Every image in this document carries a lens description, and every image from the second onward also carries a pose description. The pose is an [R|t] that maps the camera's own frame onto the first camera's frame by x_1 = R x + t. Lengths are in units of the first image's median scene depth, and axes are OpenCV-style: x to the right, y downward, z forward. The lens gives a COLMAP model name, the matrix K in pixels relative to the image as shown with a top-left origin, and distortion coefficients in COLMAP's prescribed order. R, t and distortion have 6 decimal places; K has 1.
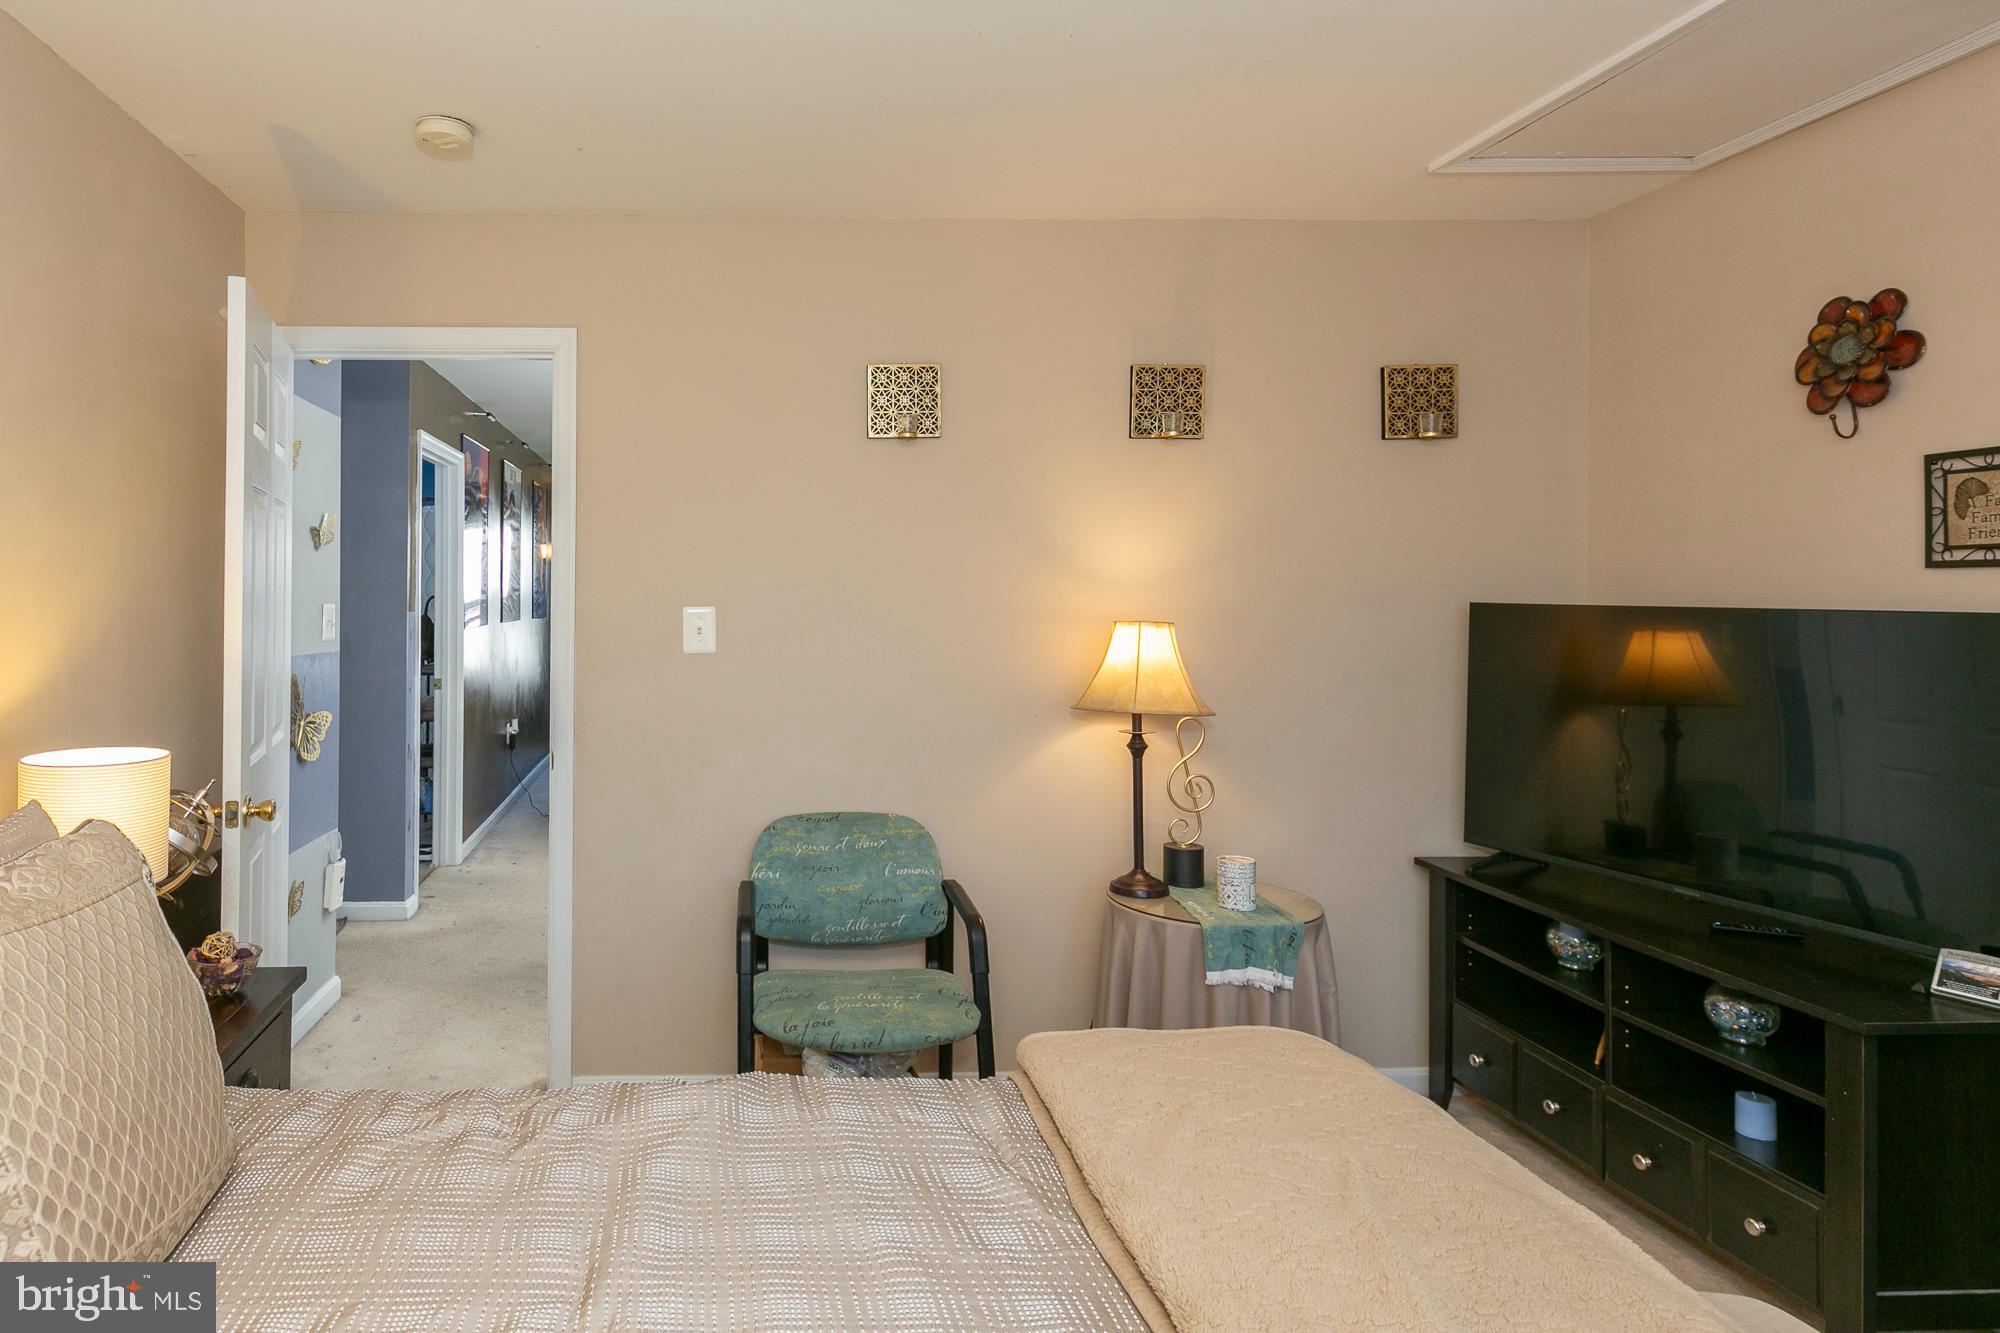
lens RADIAL K [[1040.5, 0, 993.6], [0, 1040.5, 628.5], [0, 0, 1]] dist [0.004533, 0.000702]
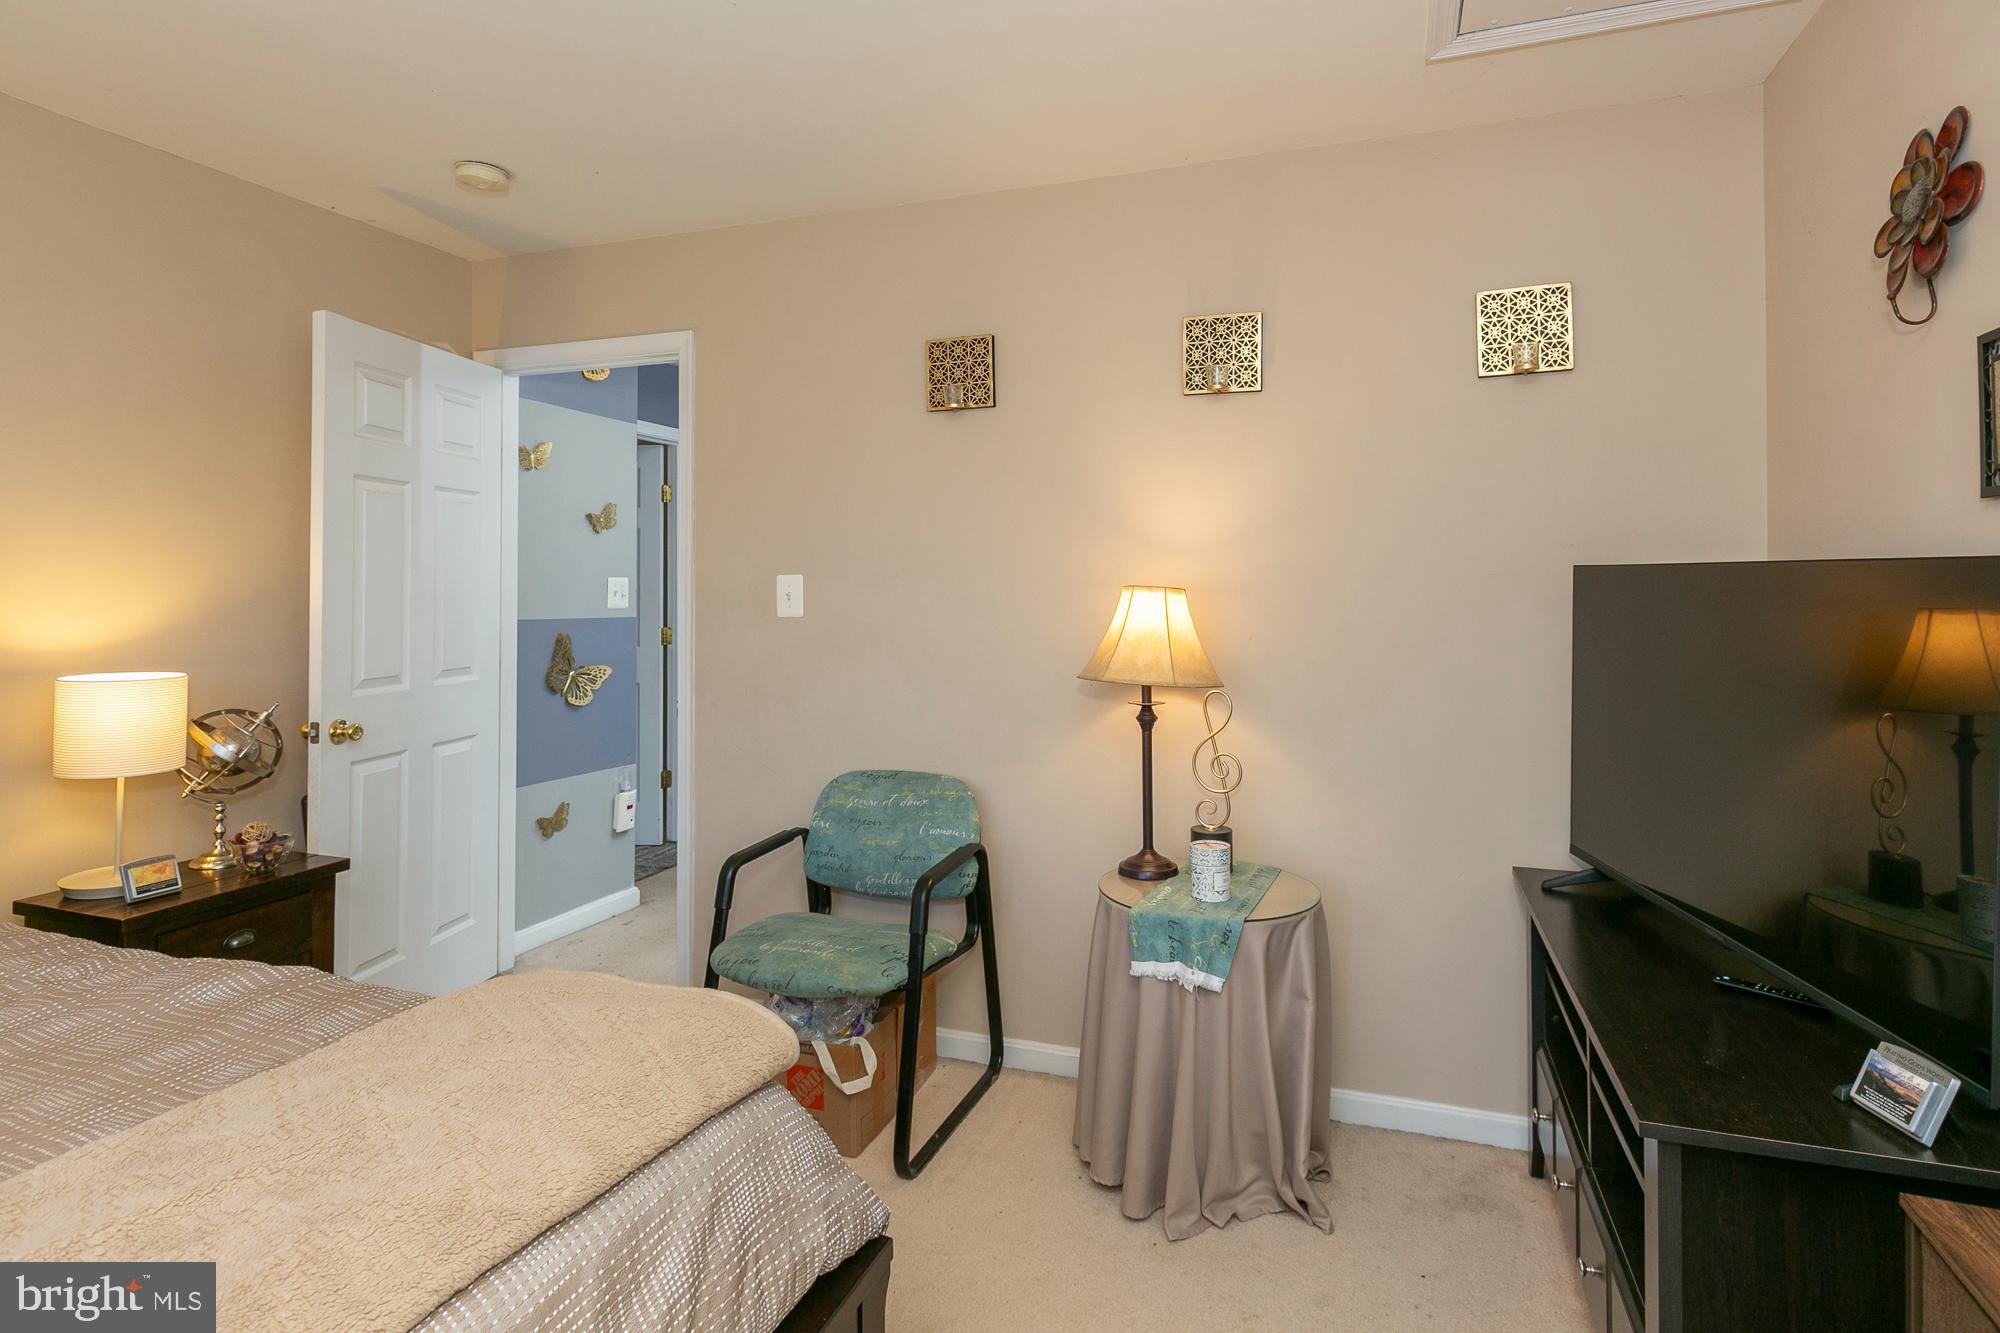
lens RADIAL K [[1066.7, 0, 997.0], [0, 1066.7, 568.9], [0, 0, 1]] dist [0.028815, -0.000182]
pose [[0.929746, -0.007544, -0.368123, 0.365076], [0.000732, 0.999826, -0.018640, -0.006376], [0.368200, 0.017061, 0.929590, 0.035566]]
